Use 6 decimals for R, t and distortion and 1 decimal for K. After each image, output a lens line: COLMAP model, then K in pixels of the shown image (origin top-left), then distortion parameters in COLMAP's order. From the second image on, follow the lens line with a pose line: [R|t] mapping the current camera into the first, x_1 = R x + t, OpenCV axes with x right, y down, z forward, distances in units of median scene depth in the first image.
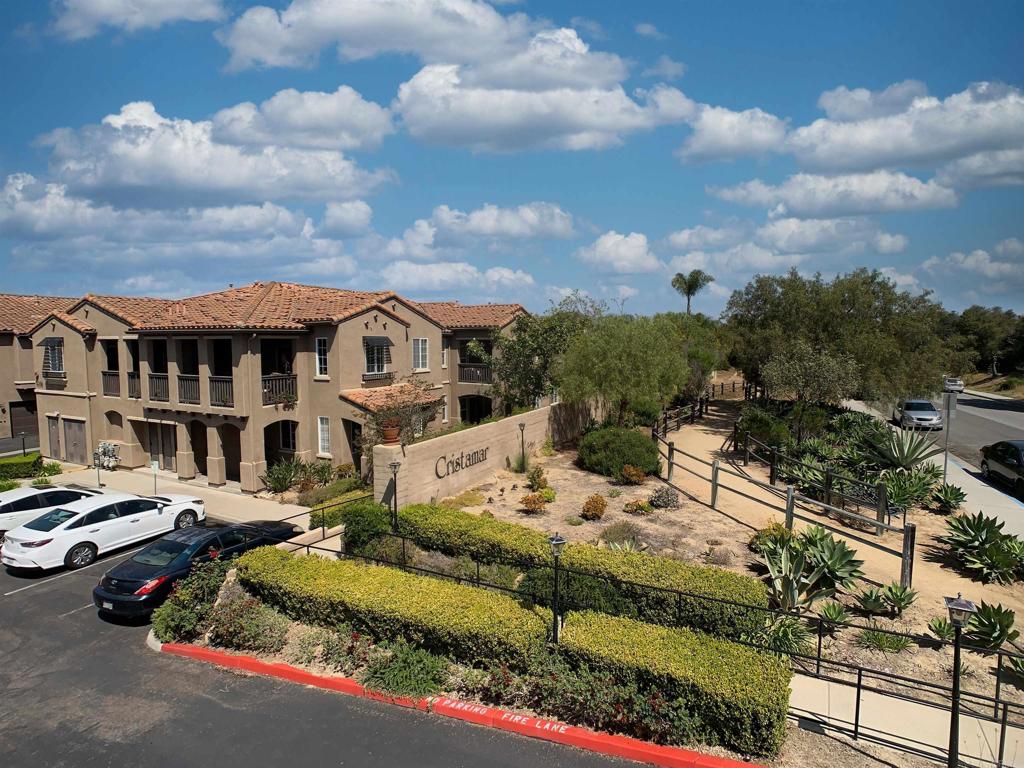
lens RADIAL K [[769.1, 0, 517.7], [0, 769.1, 383.2], [0, 0, 1]] dist [0.011412, -0.005342]
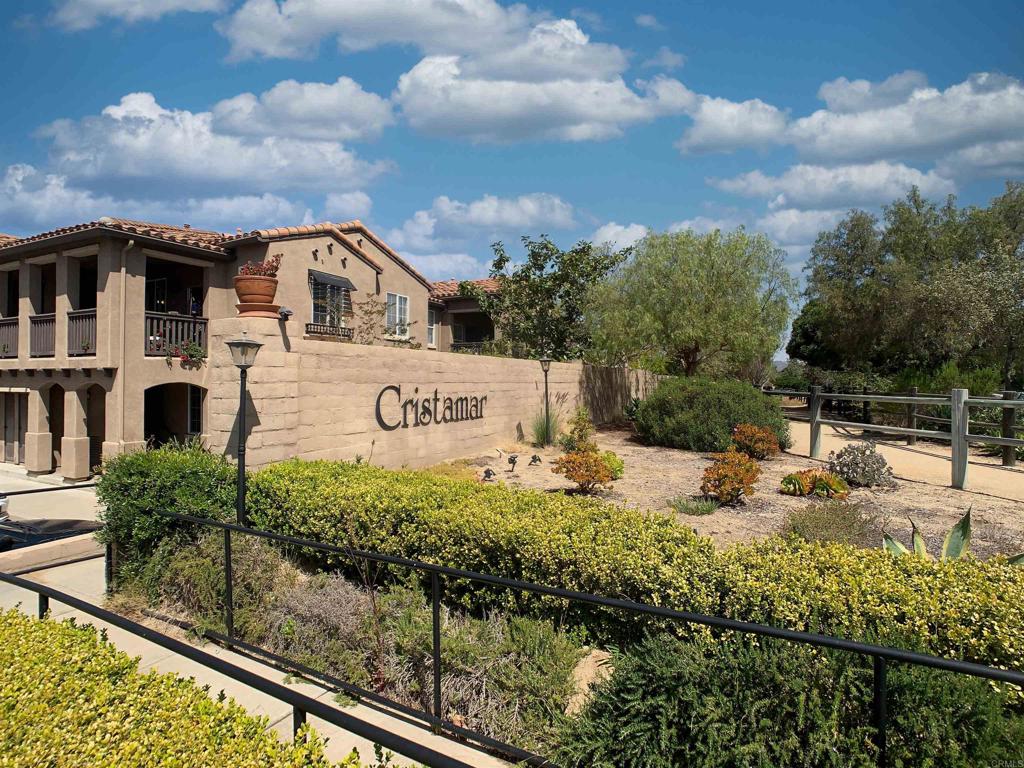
lens RADIAL K [[614.4, 0, 503.1], [0, 614.4, 381.3], [0, 0, 1]] dist [-0.006825, 0.006944]
pose [[0.999813, 0.004793, -0.018755, -0.015369], [-0.007140, 0.991860, -0.127129, 0.112659], [0.017993, 0.127240, 0.991709, 0.481631]]
